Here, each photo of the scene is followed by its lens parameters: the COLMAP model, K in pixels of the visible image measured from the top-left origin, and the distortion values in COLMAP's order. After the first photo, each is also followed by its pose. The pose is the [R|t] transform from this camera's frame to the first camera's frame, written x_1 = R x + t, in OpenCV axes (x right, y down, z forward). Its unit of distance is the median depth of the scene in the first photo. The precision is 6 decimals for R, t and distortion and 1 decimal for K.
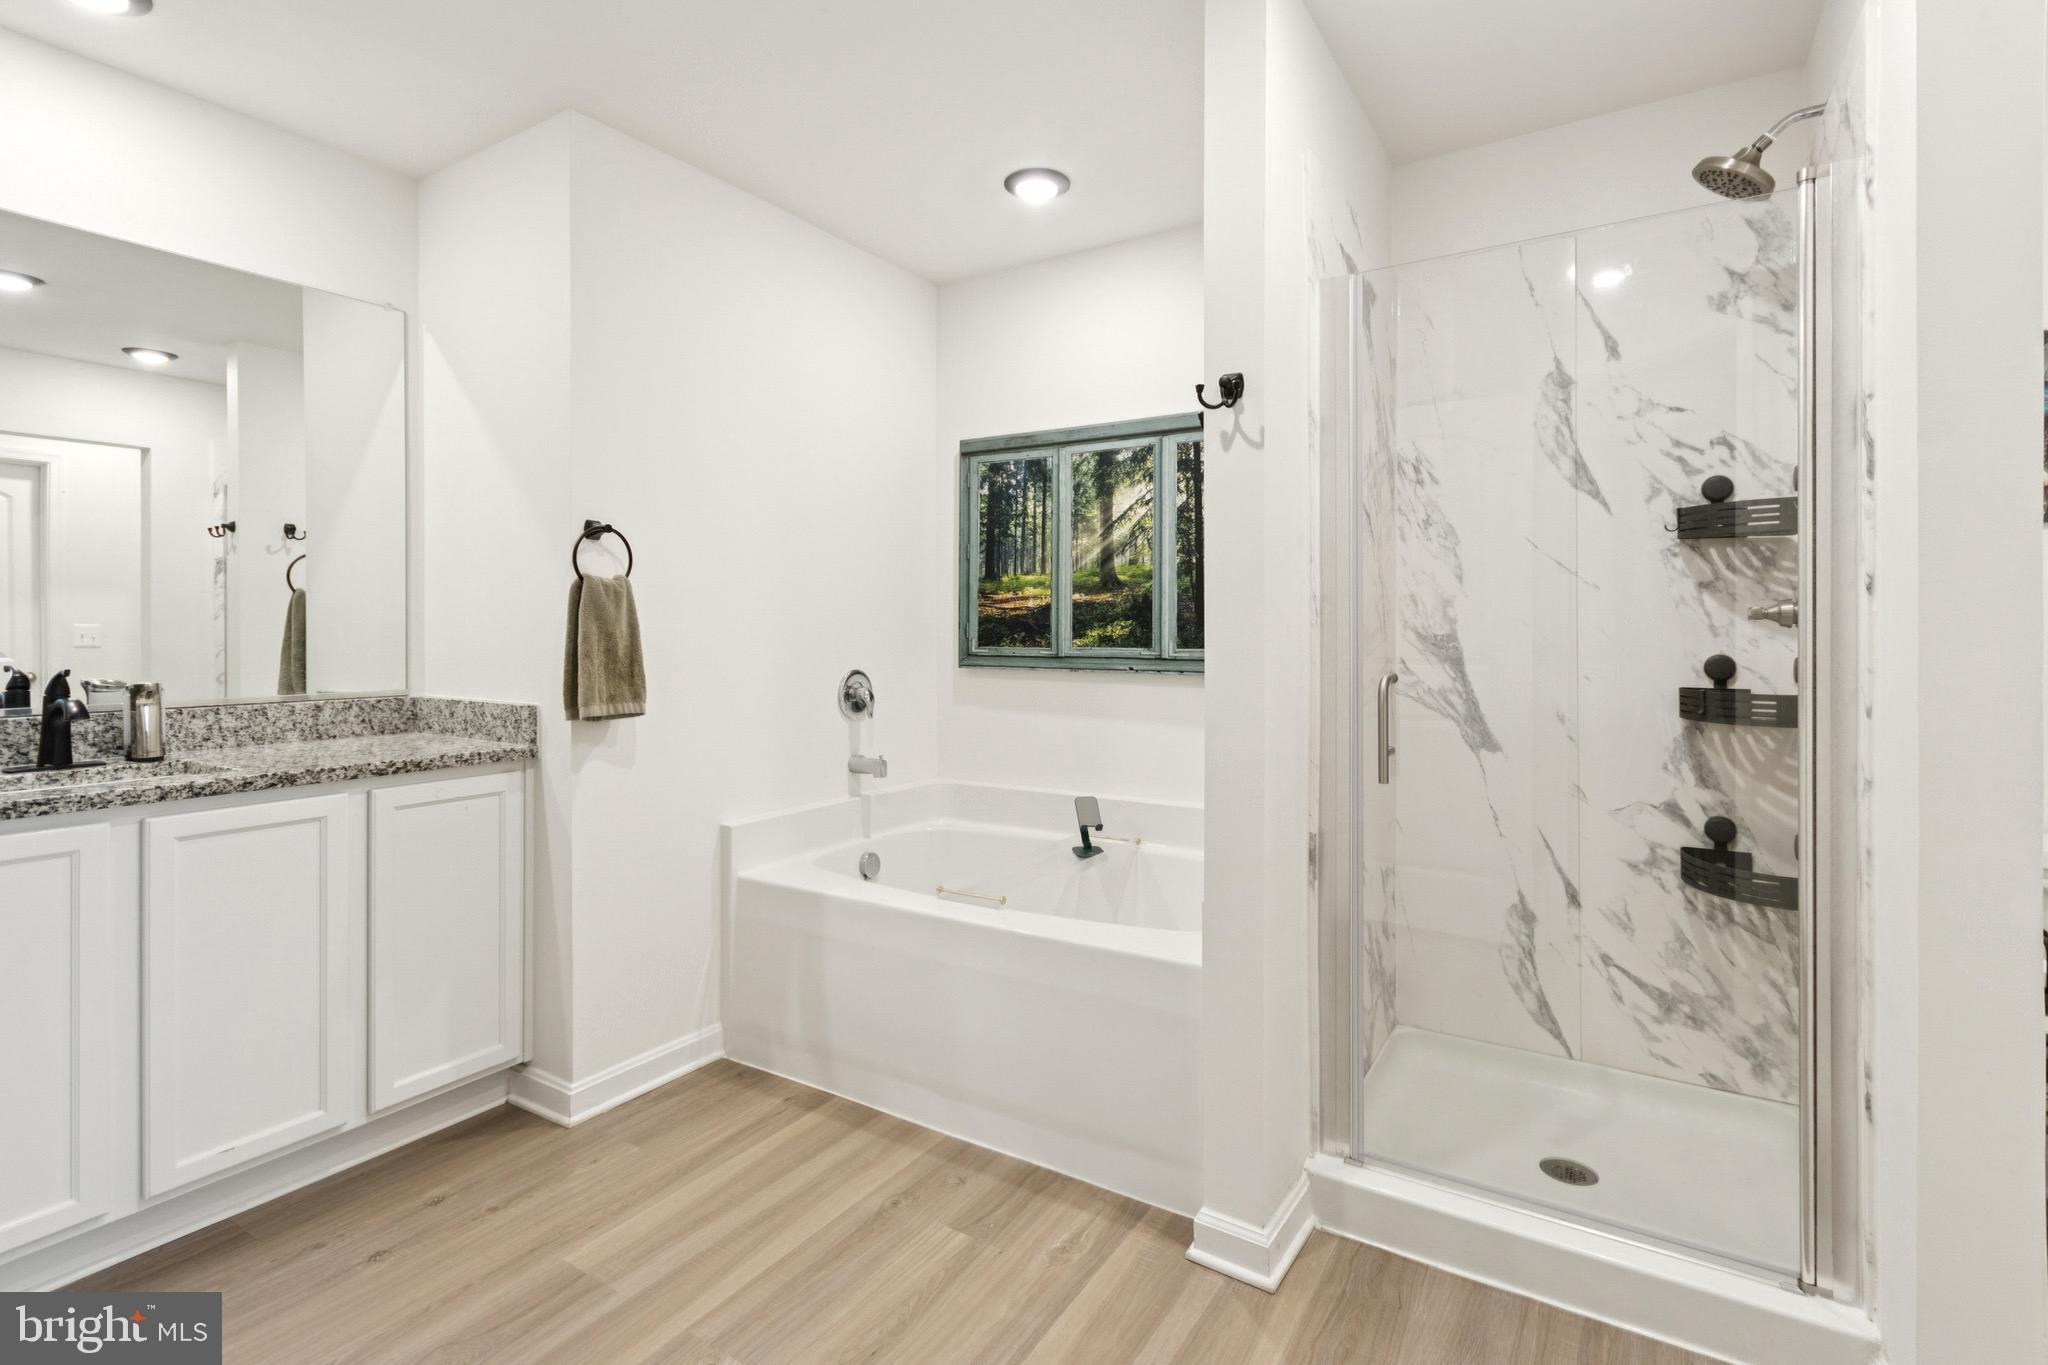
lens RADIAL K [[987.1, 0, 1013.2], [0, 987.1, 628.5], [0, 0, 1]] dist [-0.000887, 0.000167]
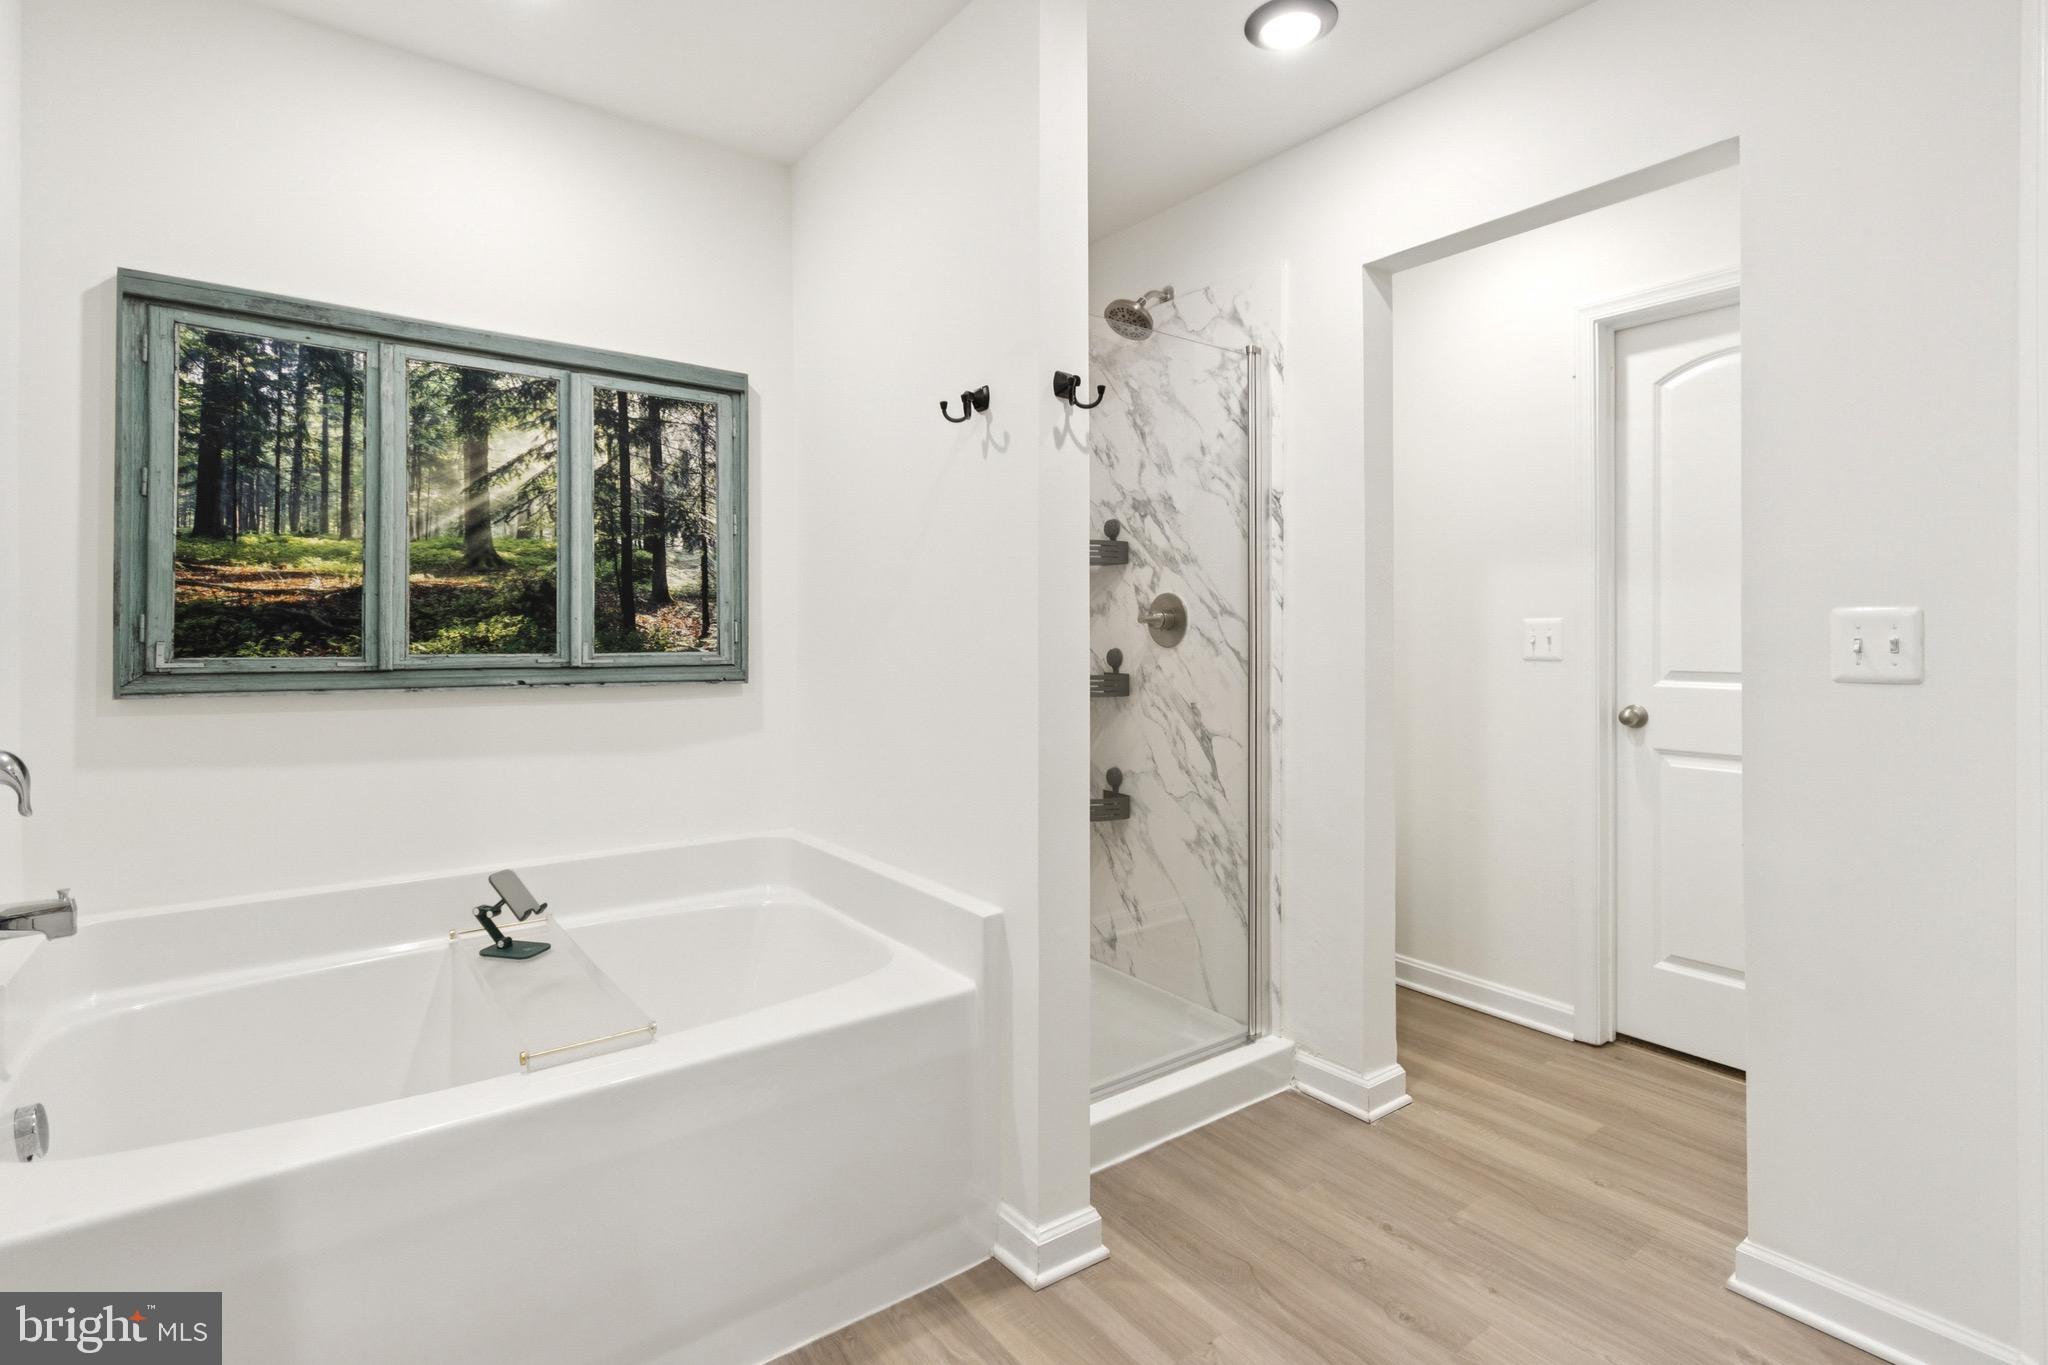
lens RADIAL K [[987.1, 0, 1017.1], [0, 987.1, 633.7], [0, 0, 1]] dist [-0.000887, 0.000167]
pose [[0.342365, 0.000350, 0.939567, -0.412616], [-0.003338, 0.999994, 0.000844, 0.003078], [-0.939561, -0.003425, 0.342364, 0.395746]]
